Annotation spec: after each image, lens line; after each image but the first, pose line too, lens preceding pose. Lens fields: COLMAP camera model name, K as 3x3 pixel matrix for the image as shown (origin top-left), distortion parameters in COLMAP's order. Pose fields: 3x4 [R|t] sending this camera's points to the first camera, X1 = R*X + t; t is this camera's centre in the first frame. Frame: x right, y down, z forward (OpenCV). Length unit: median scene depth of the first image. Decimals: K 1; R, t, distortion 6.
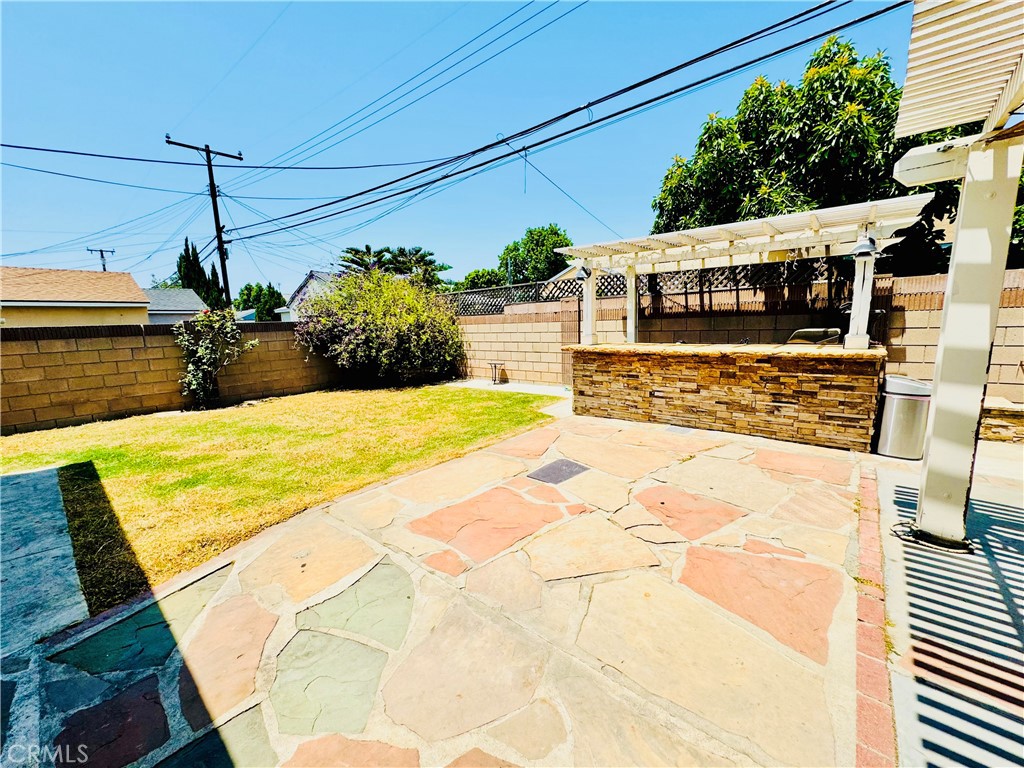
lens RADIAL K [[408.7, 0, 512.8], [0, 408.7, 383.6], [0, 0, 1]] dist [-0.002218, 0.000361]
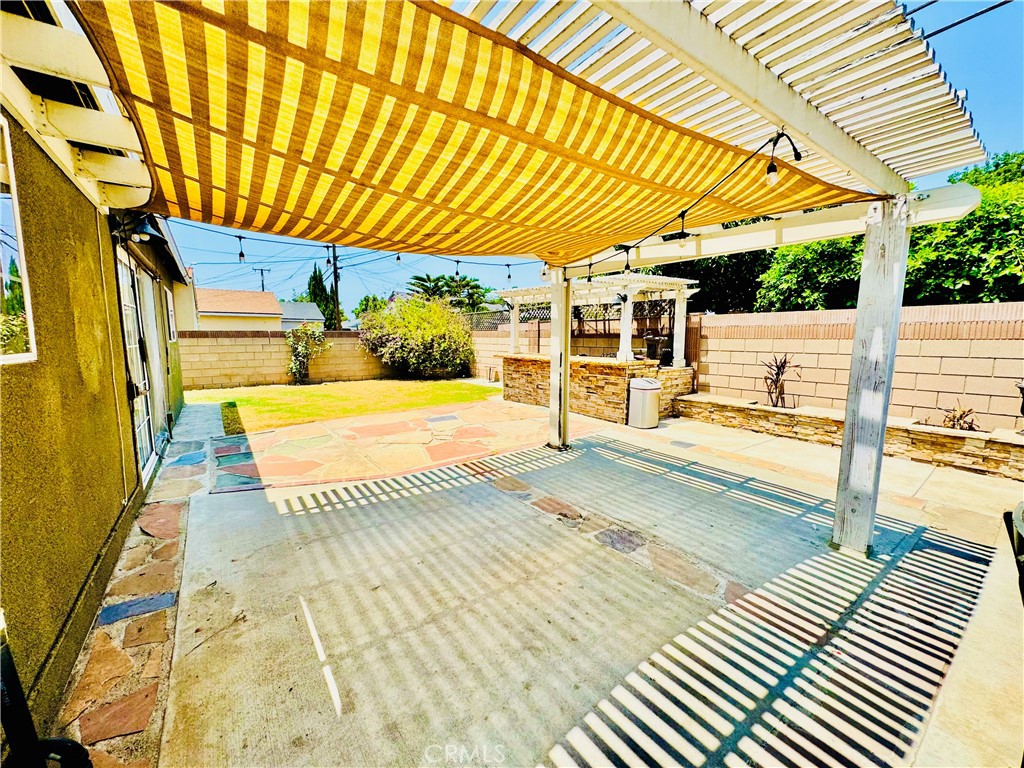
lens RADIAL K [[408.7, 0, 512.8], [0, 408.7, 383.6], [0, 0, 1]] dist [-0.002218, 0.000361]
pose [[0.972353, 0.059755, -0.225739, 0.486121], [-0.066338, 0.997562, -0.021686, 0.043882], [0.223893, 0.036061, 0.973946, -0.424125]]
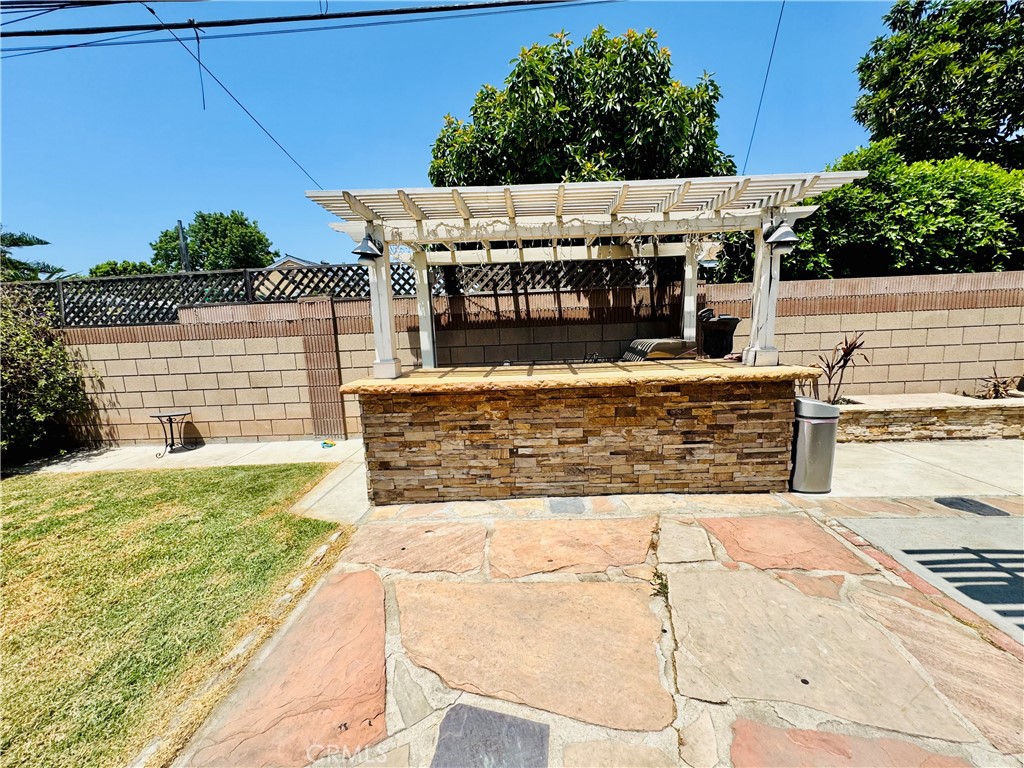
lens RADIAL K [[408.7, 0, 512.8], [0, 408.7, 383.6], [0, 0, 1]] dist [-0.002218, 0.000361]
pose [[0.781286, -0.092812, 0.617235, -0.024907], [0.106842, 0.994174, 0.014253, -0.070370], [-0.614961, 0.054811, 0.786650, 0.416565]]
